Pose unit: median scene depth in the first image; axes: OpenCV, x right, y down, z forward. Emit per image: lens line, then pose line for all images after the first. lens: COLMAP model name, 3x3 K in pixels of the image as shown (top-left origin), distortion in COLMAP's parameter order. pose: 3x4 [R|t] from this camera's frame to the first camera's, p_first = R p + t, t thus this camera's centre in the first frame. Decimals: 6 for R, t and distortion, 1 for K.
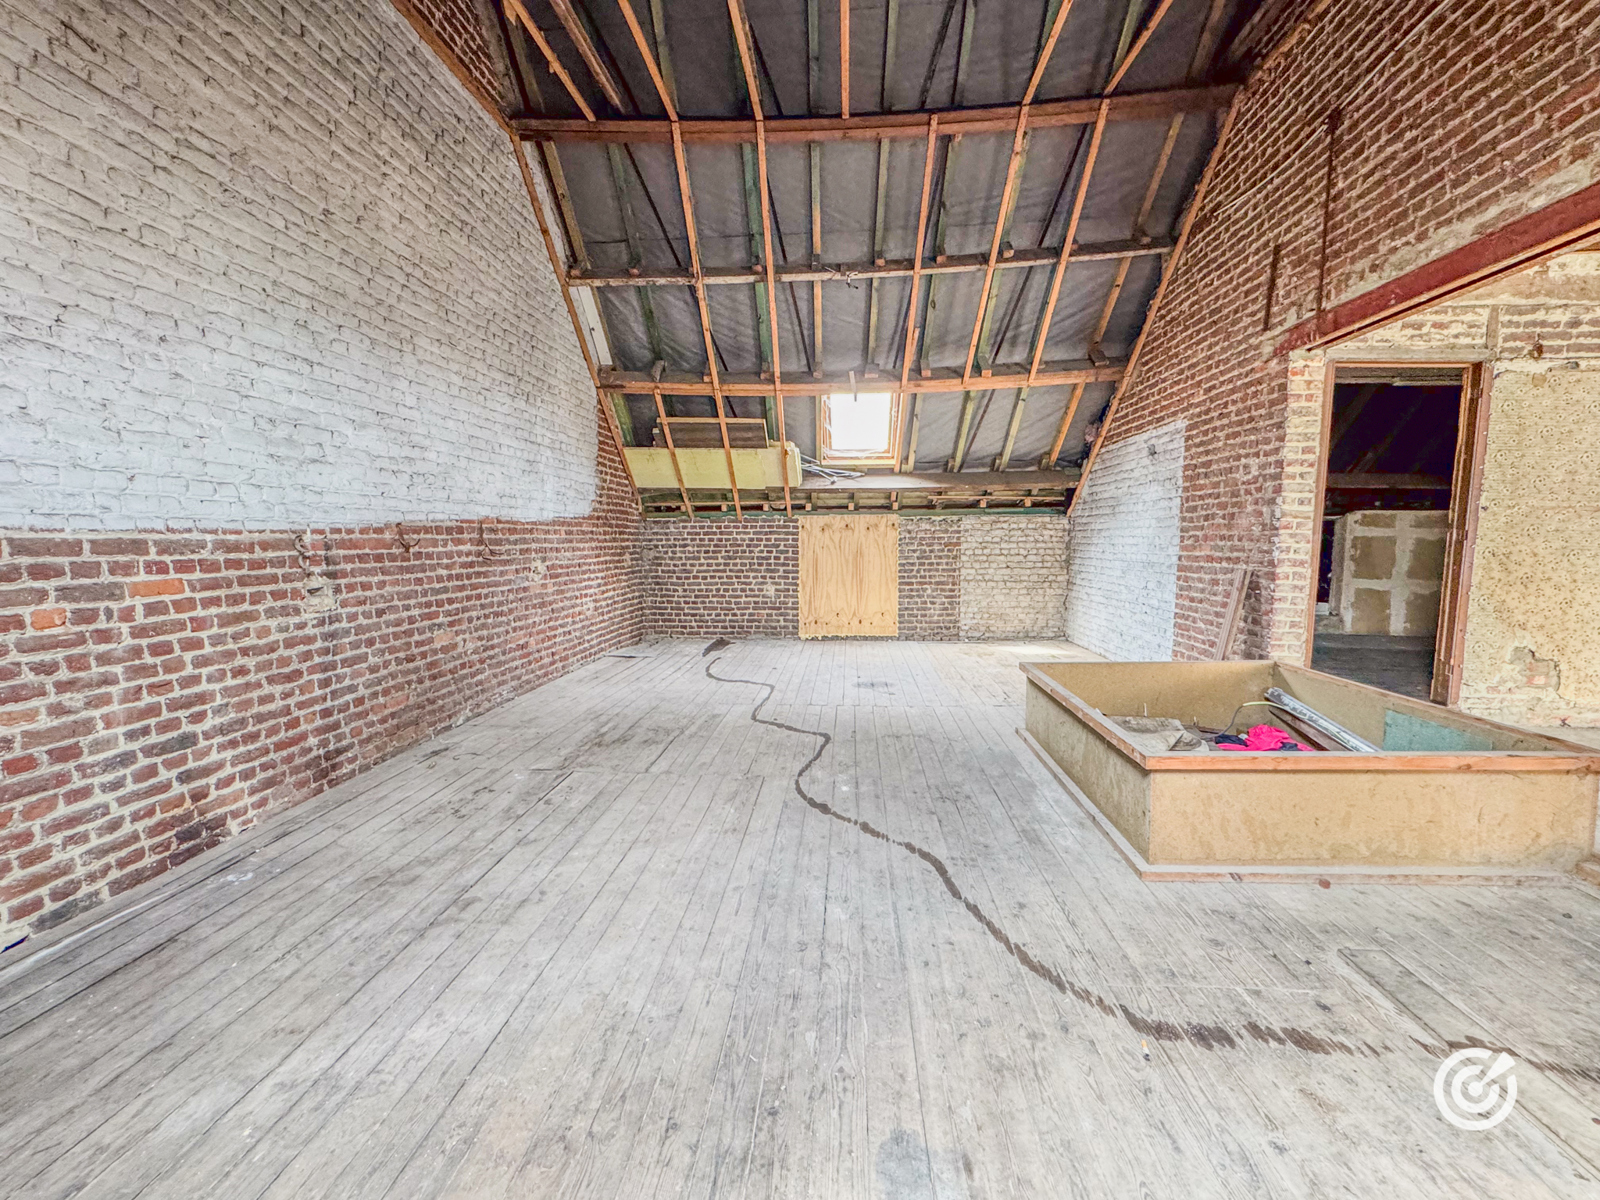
lens RADIAL K [[640.1, 0, 801.0], [0, 640.1, 598.3], [0, 0, 1]] dist [-0.002770, 0.000686]
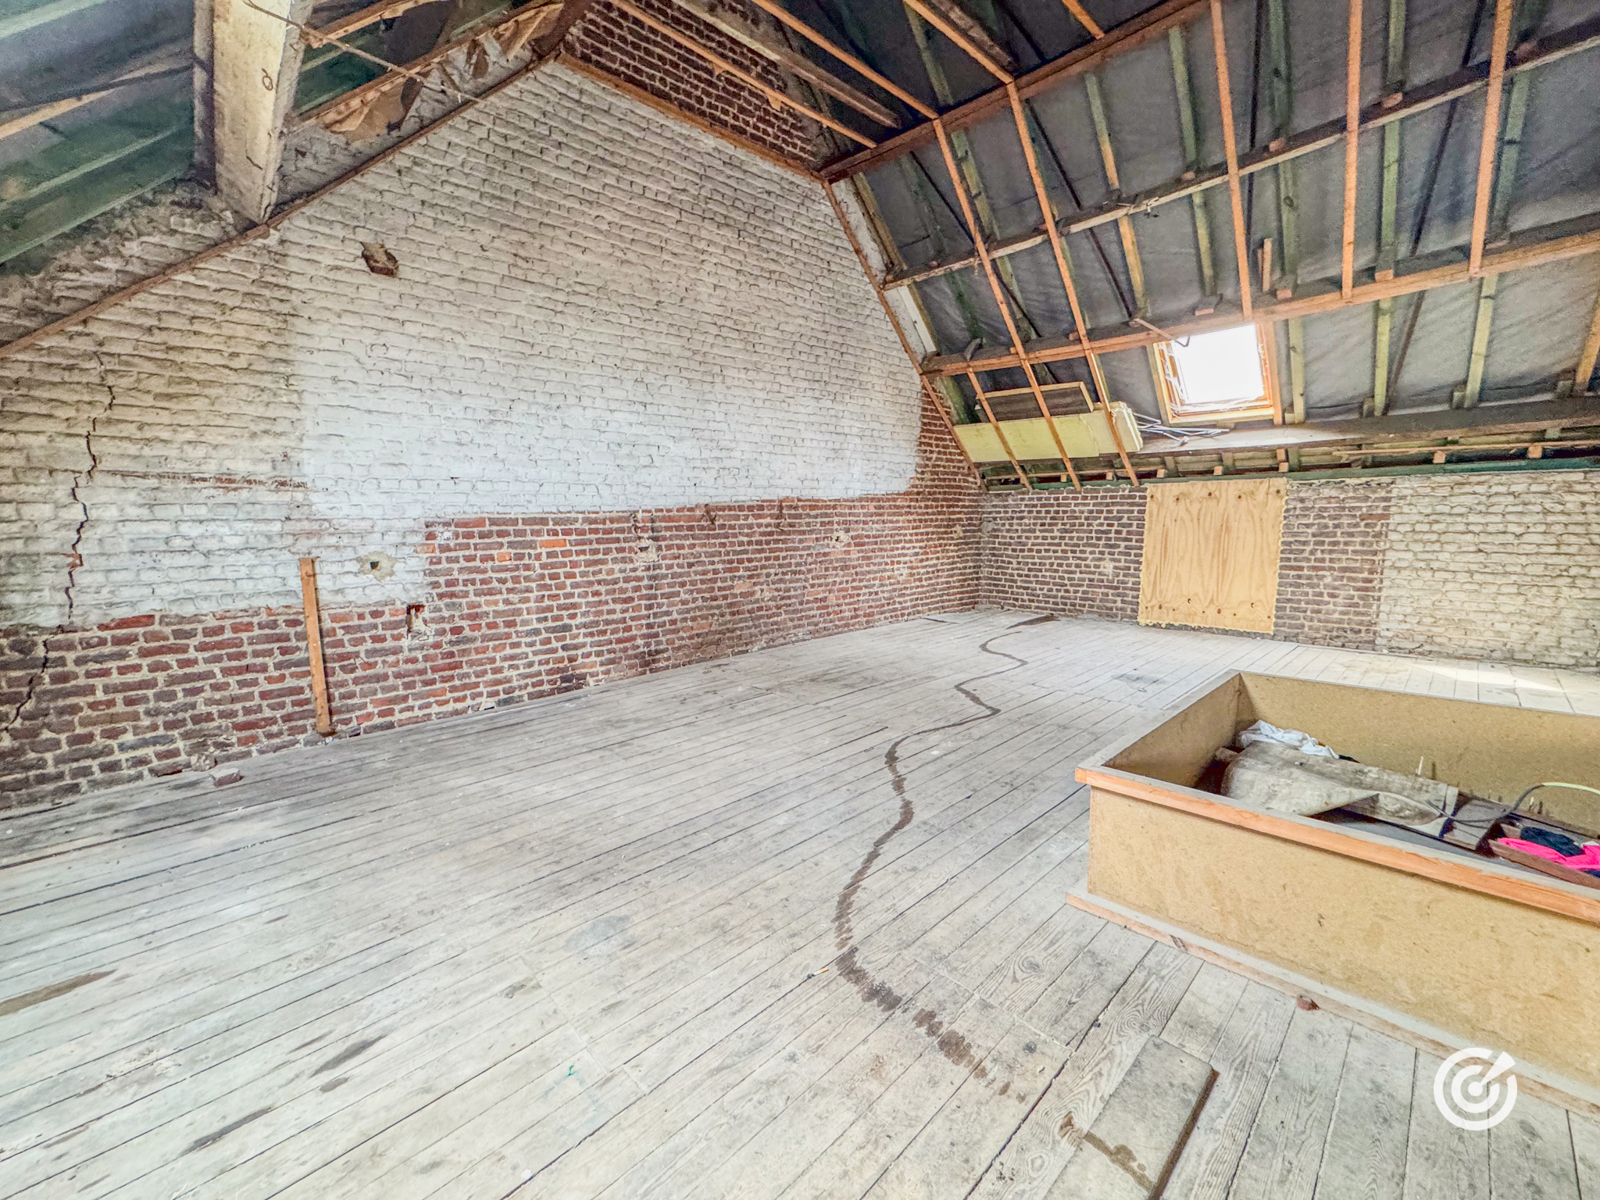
lens RADIAL K [[640.1, 0, 798.9], [0, 640.1, 597.9], [0, 0, 1]] dist [-0.002770, 0.000686]
pose [[0.742702, 0.084200, -0.664307, 0.426147], [-0.053573, 0.996354, 0.066392, -0.011228], [0.667475, -0.013720, 0.744506, 0.048627]]
